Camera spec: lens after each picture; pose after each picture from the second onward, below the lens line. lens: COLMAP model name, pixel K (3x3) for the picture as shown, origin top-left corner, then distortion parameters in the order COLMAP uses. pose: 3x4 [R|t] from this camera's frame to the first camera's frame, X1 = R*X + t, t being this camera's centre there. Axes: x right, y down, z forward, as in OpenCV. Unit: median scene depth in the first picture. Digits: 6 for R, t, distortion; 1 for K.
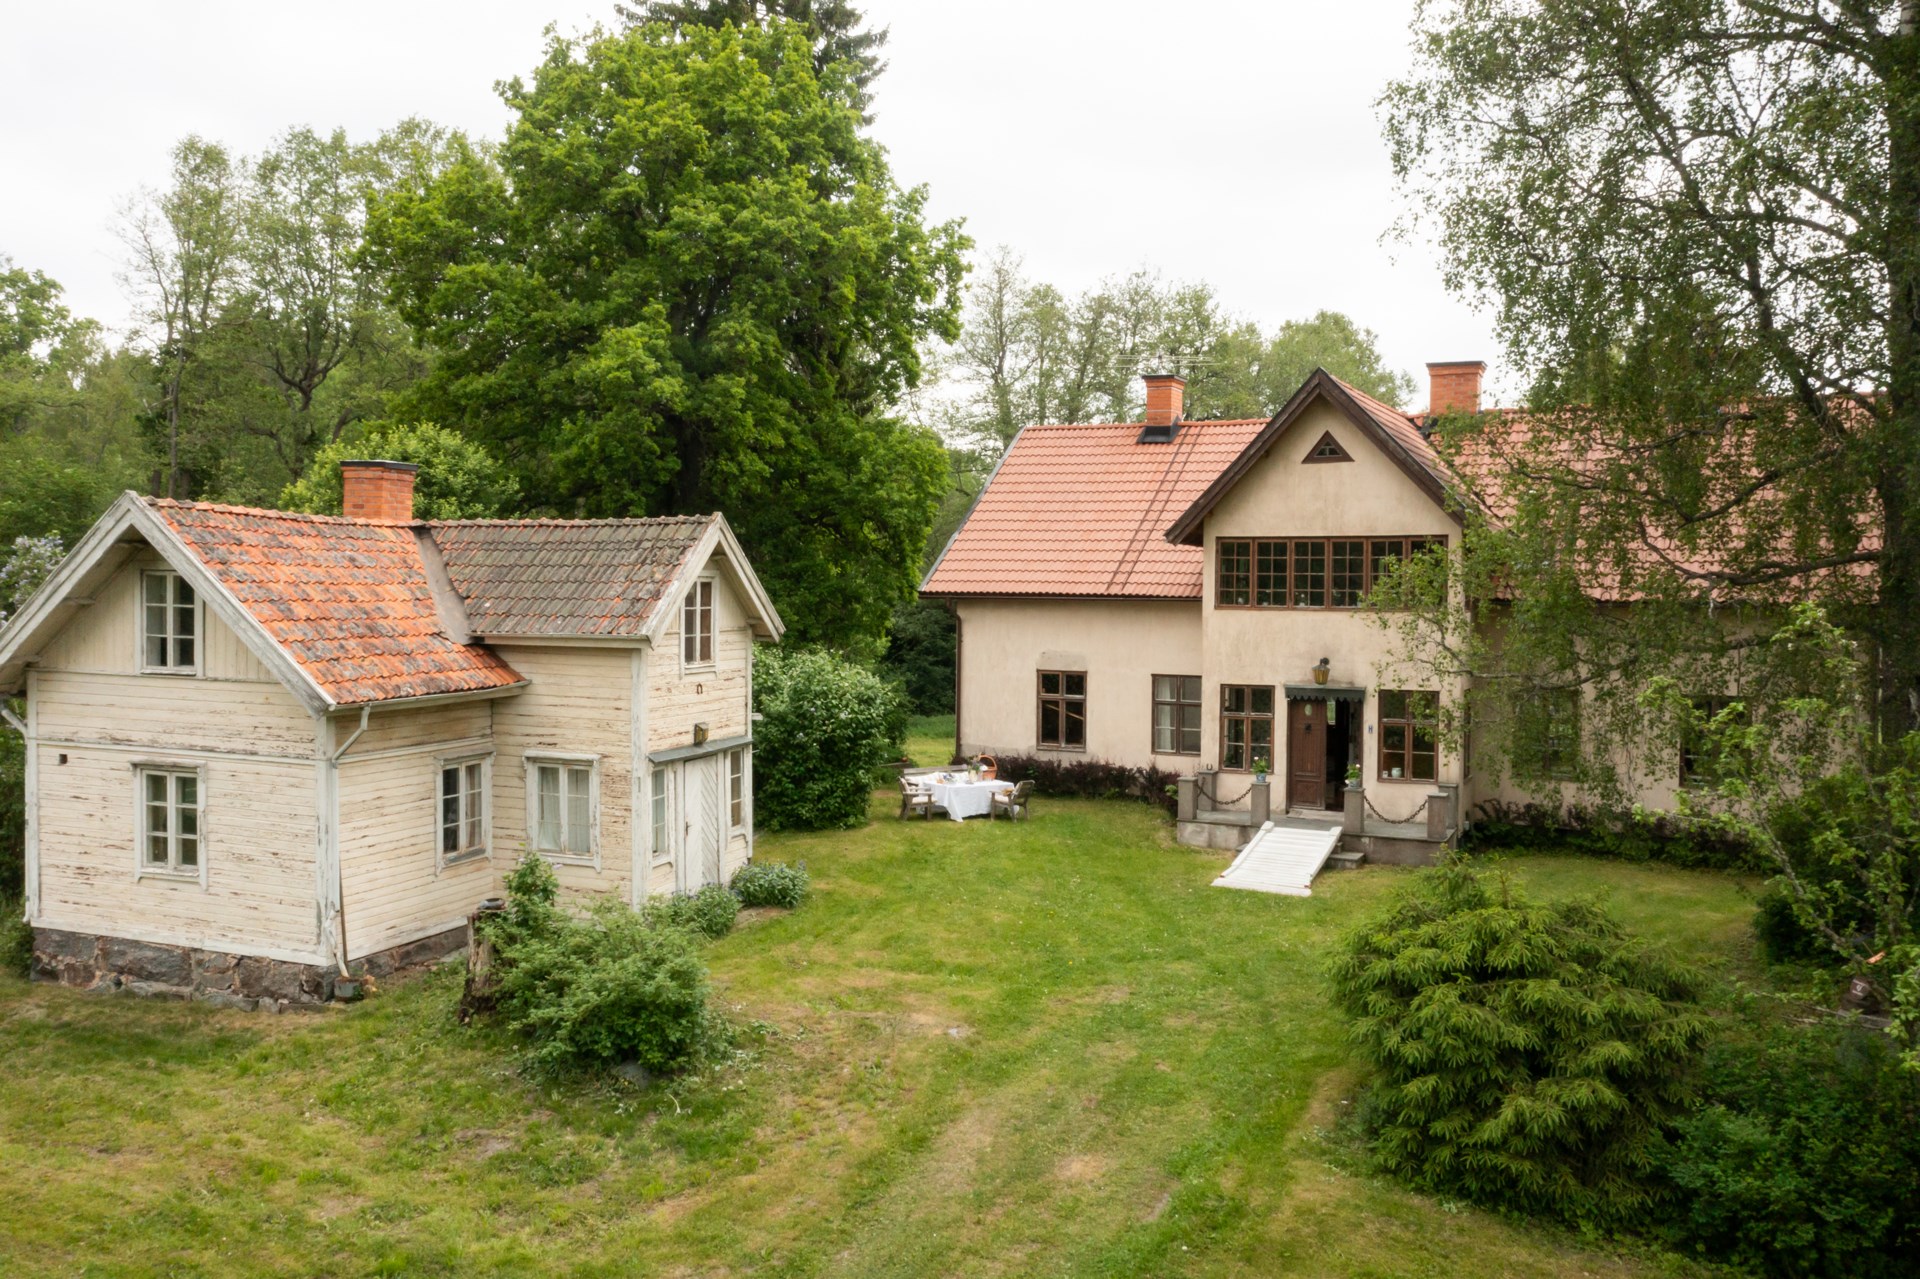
lens RADIAL K [[1634.4, 0, 895.1], [0, 1634.4, 633.2], [0, 0, 1]] dist [-0.013201, -0.012473]
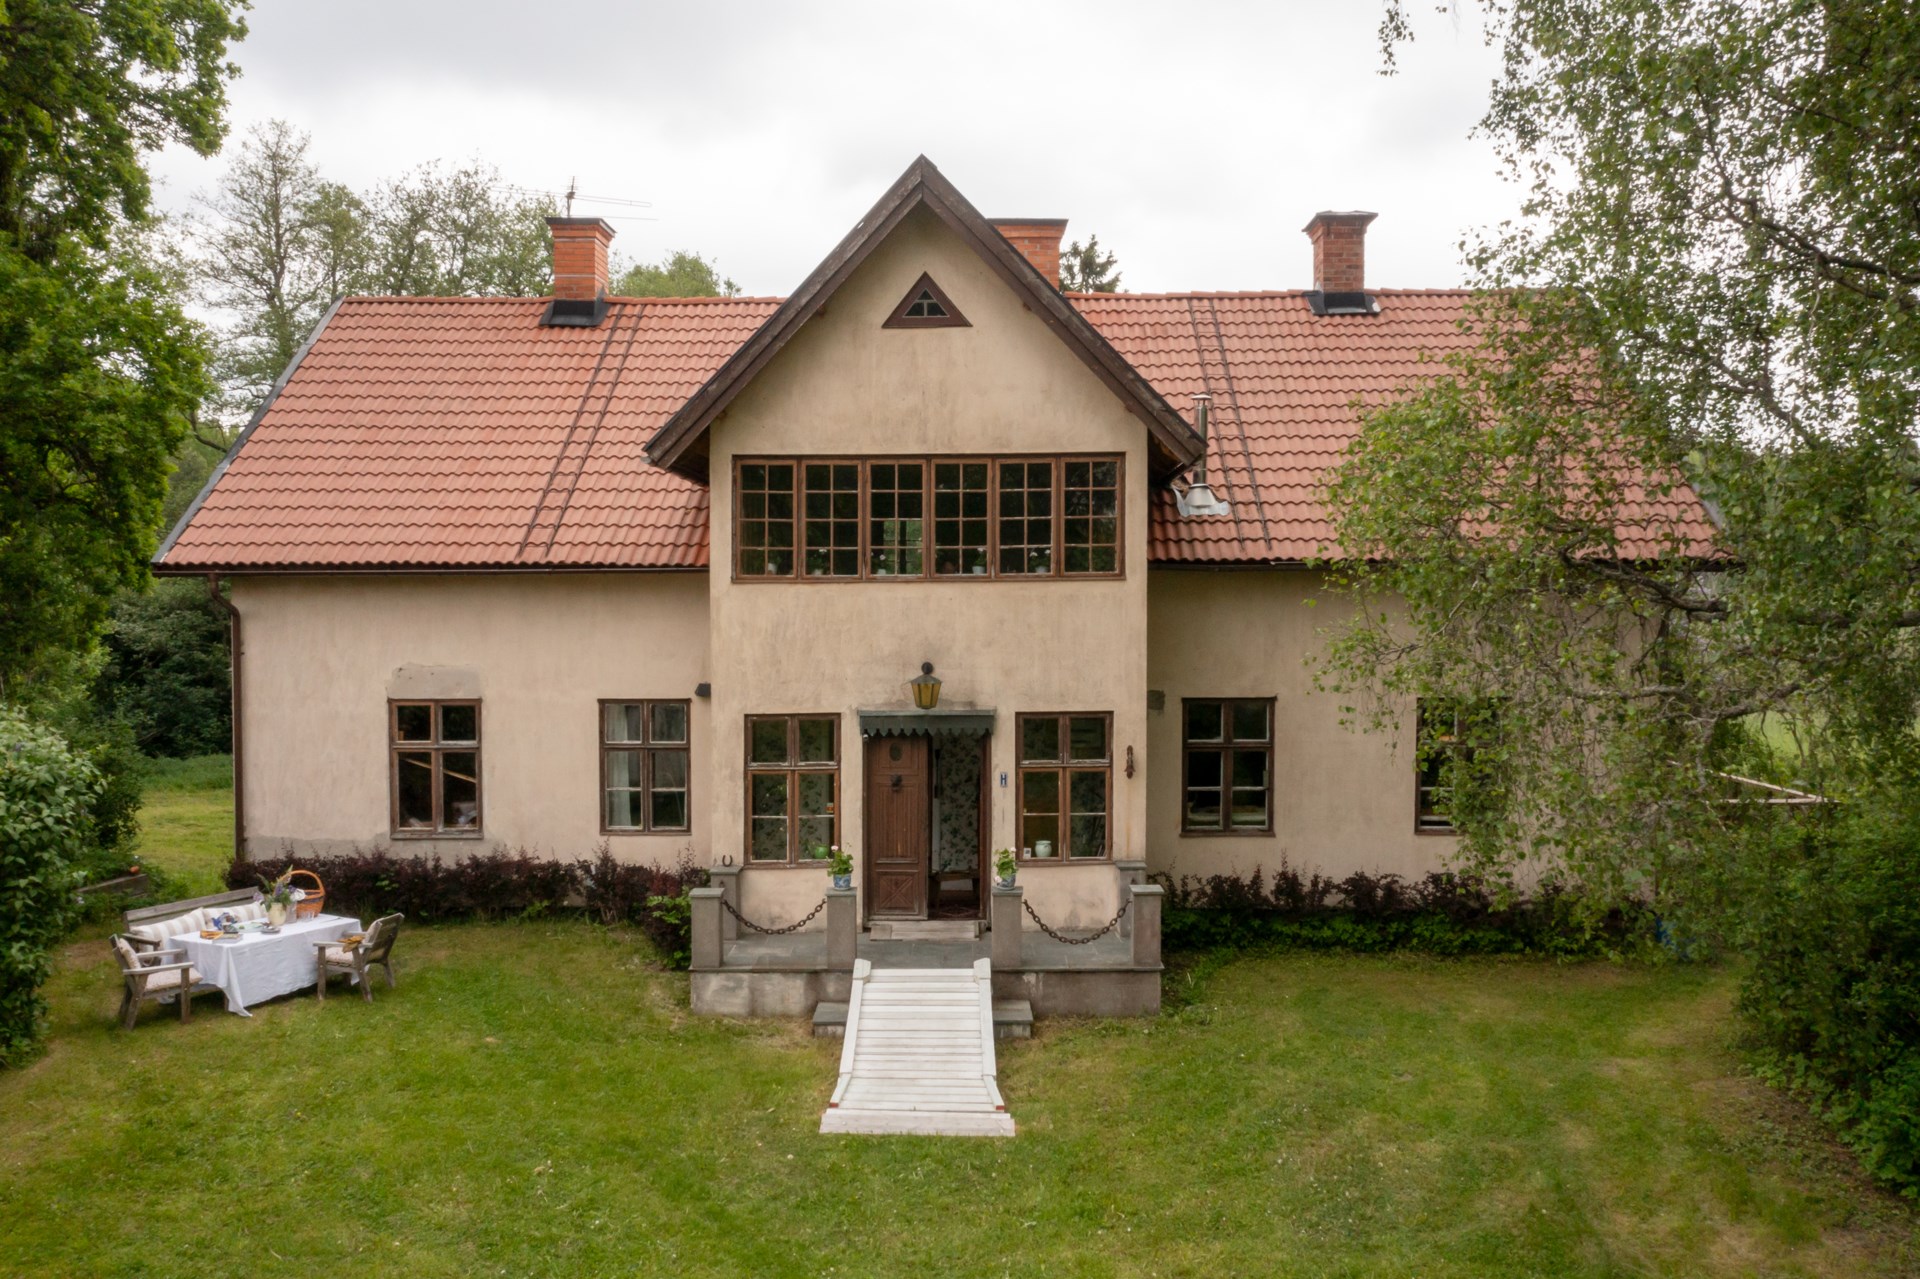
lens RADIAL K [[1684.9, 0, 1011.5], [0, 1684.9, 622.3], [0, 0, 1]] dist [-0.013726, -0.001484]
pose [[0.887103, -0.023745, 0.460960, 0.011986], [0.026700, 0.999643, 0.000111, 0.001515], [-0.460798, 0.012209, 0.887421, 0.450488]]
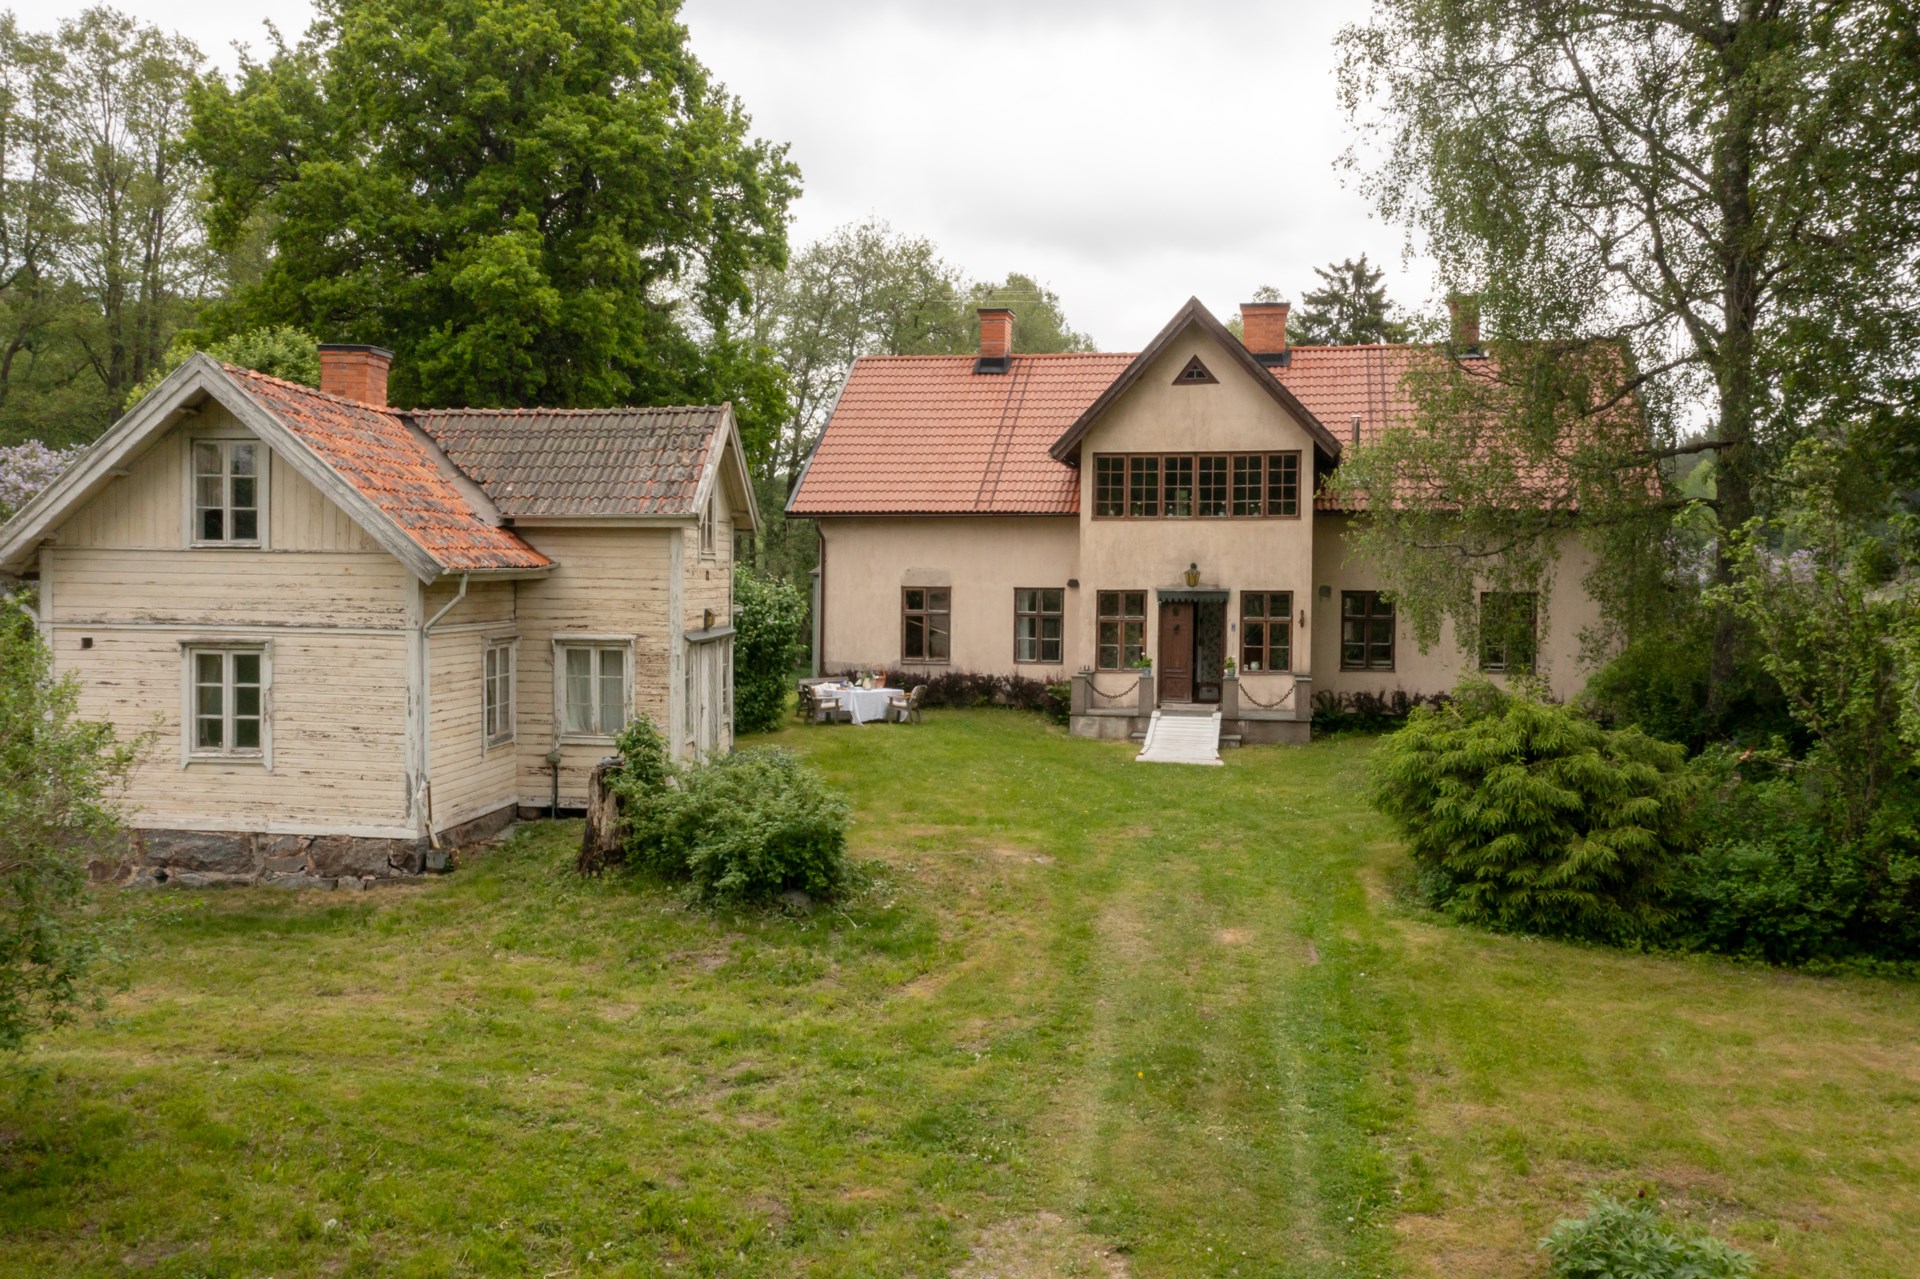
lens RADIAL K [[1684.9, 0, 1011.5], [0, 1684.9, 622.3], [0, 0, 1]] dist [-0.013726, -0.001484]
pose [[0.957902, -0.018974, 0.286467, -0.179557], [0.016971, 0.999811, 0.009474, 0.042316], [-0.286593, -0.004214, 0.958043, -0.050459]]
